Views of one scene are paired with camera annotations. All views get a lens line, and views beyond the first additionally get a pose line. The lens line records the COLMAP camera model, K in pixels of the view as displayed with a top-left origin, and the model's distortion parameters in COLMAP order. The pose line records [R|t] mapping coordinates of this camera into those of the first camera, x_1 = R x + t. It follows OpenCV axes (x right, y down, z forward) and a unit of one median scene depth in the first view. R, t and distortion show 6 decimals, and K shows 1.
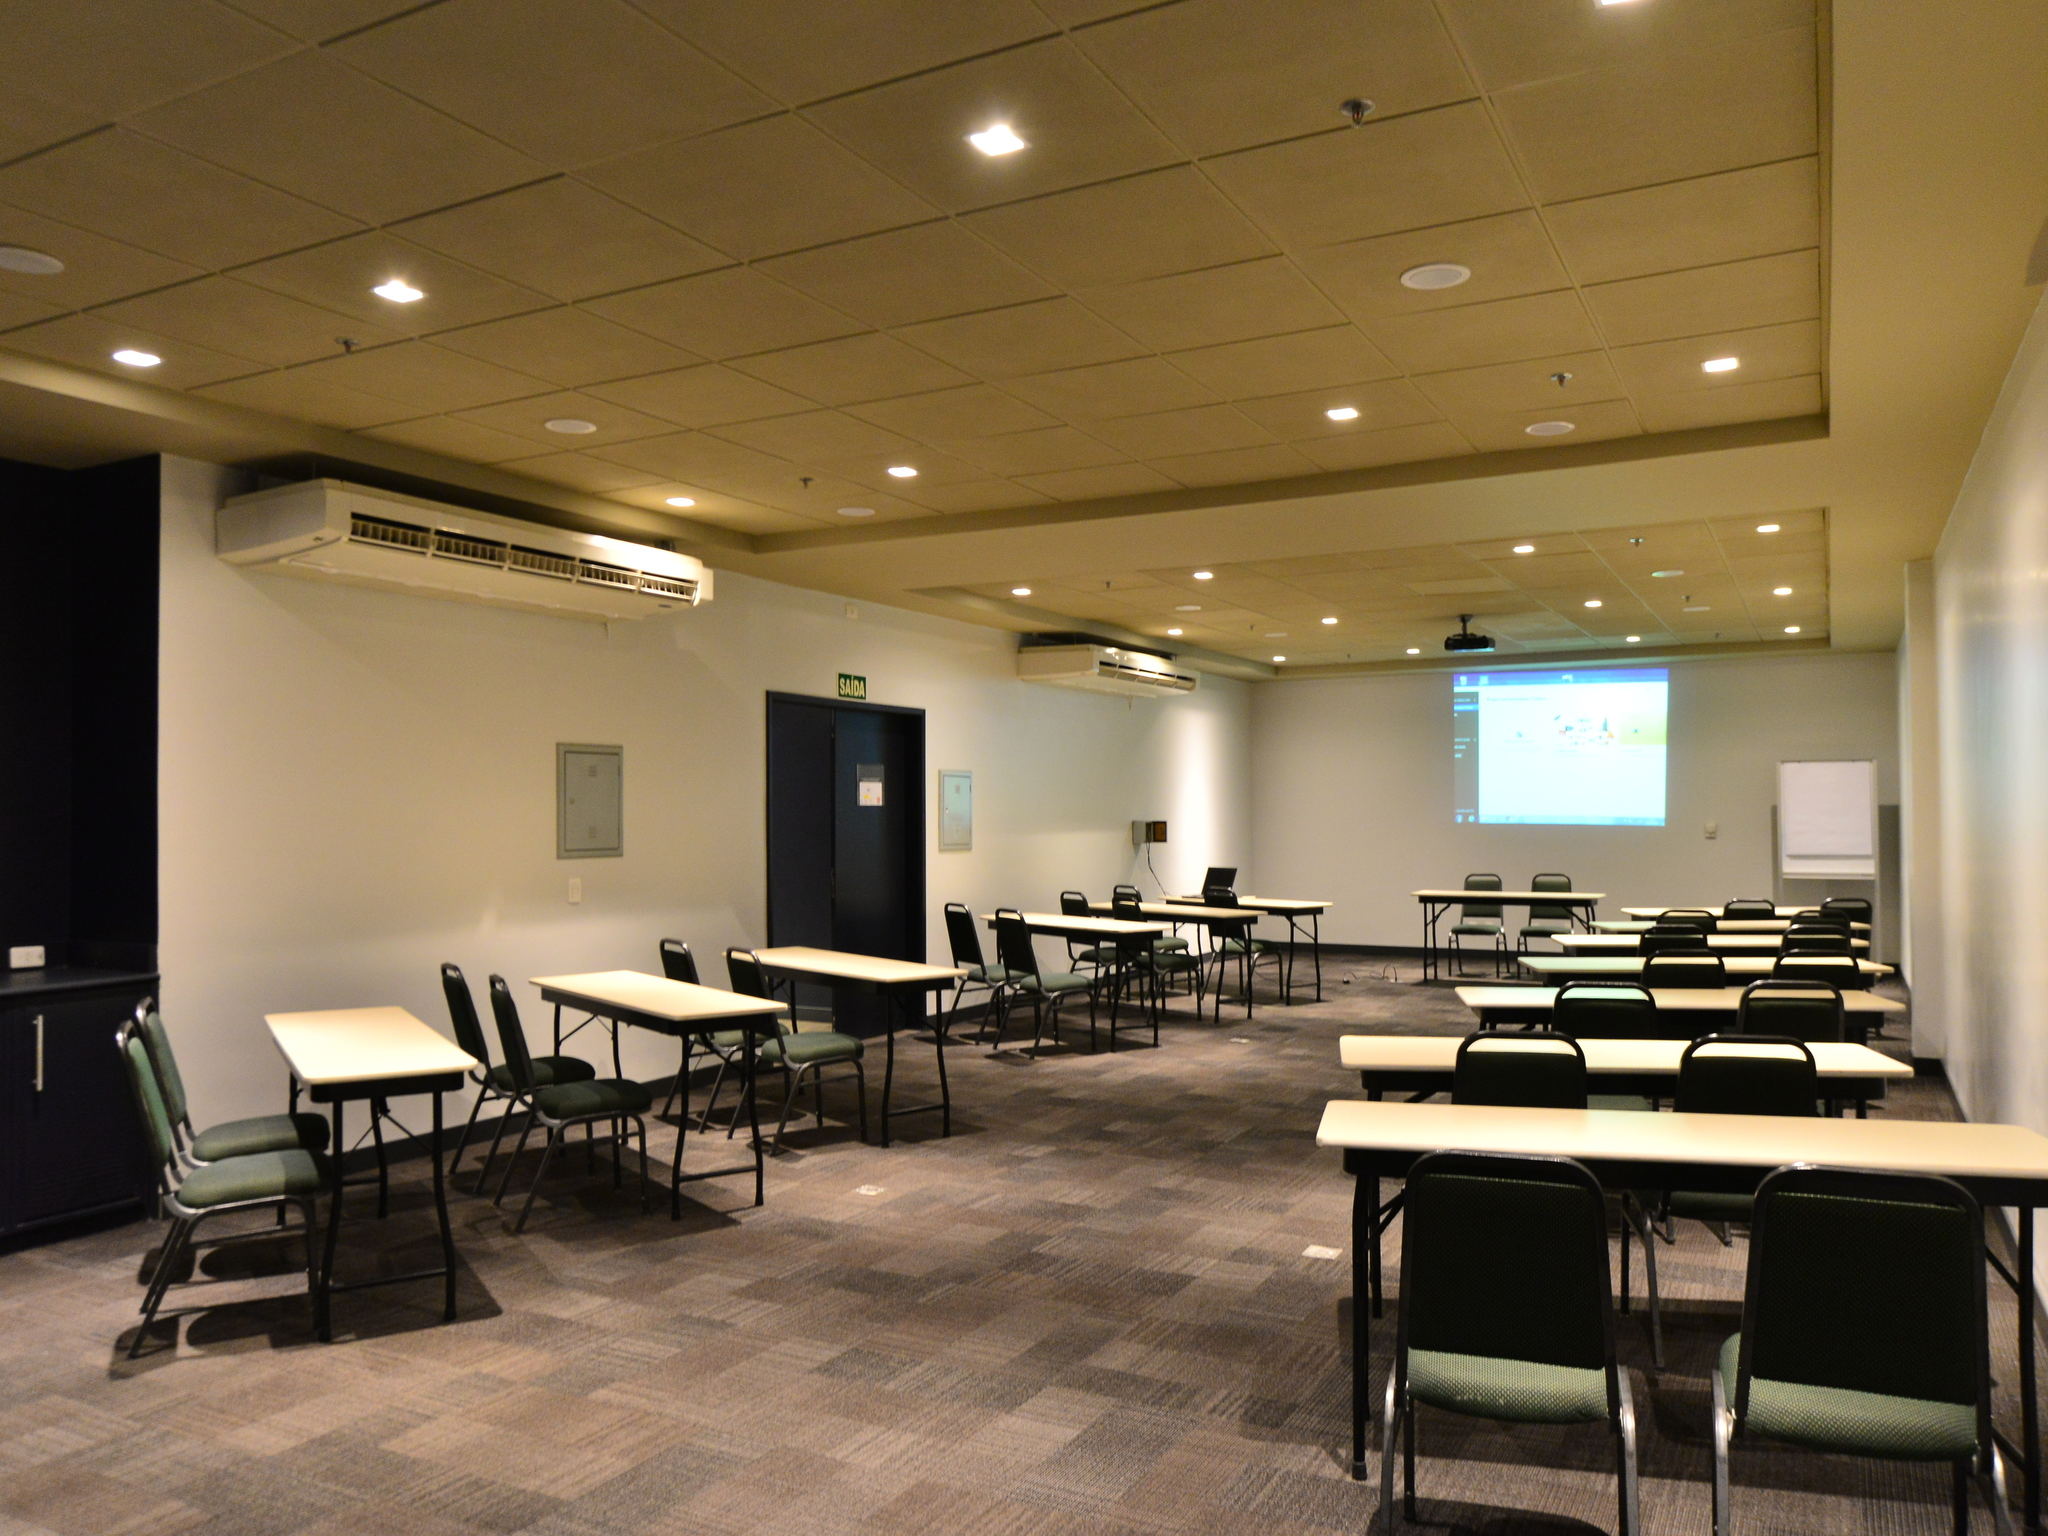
lens RADIAL K [[1457.2, 0, 1025.6], [0, 1457.2, 768.5], [0, 0, 1]] dist [-0.011577, -0.004257]
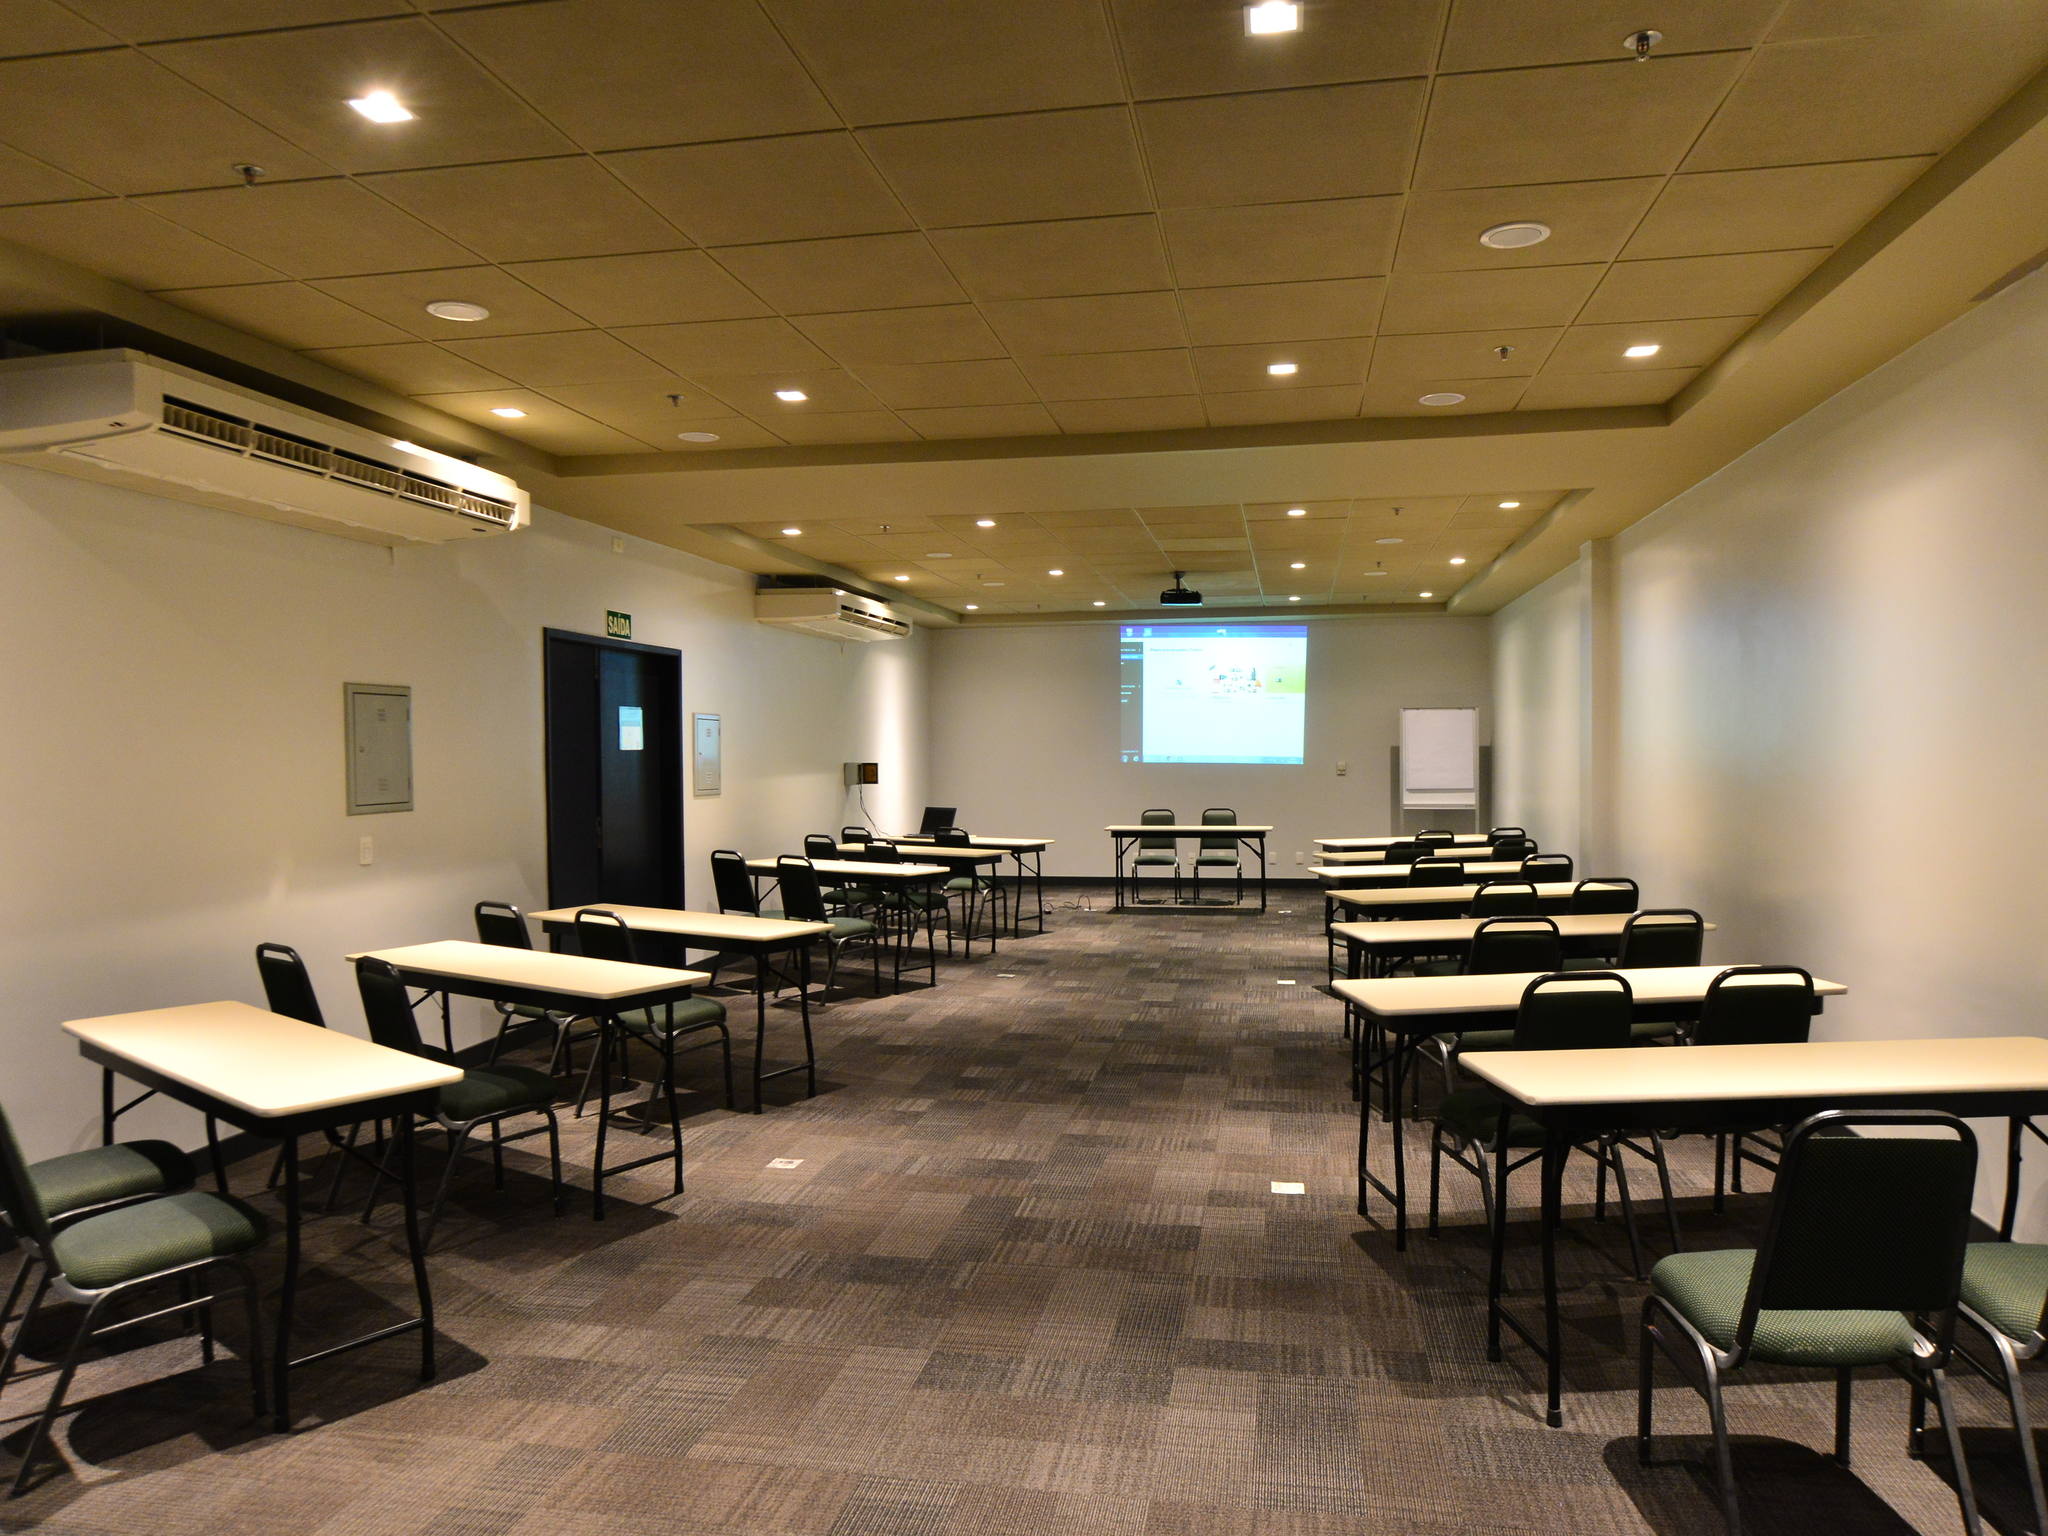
lens RADIAL K [[1362.8, 0, 1023.6], [0, 1362.8, 770.9], [0, 0, 1]] dist [-0.020699, 0.012492]
pose [[0.953774, -0.007296, 0.300436, -0.192879], [-0.006421, 0.998982, 0.044644, -0.003773], [-0.300455, -0.044509, 0.952757, 0.109870]]
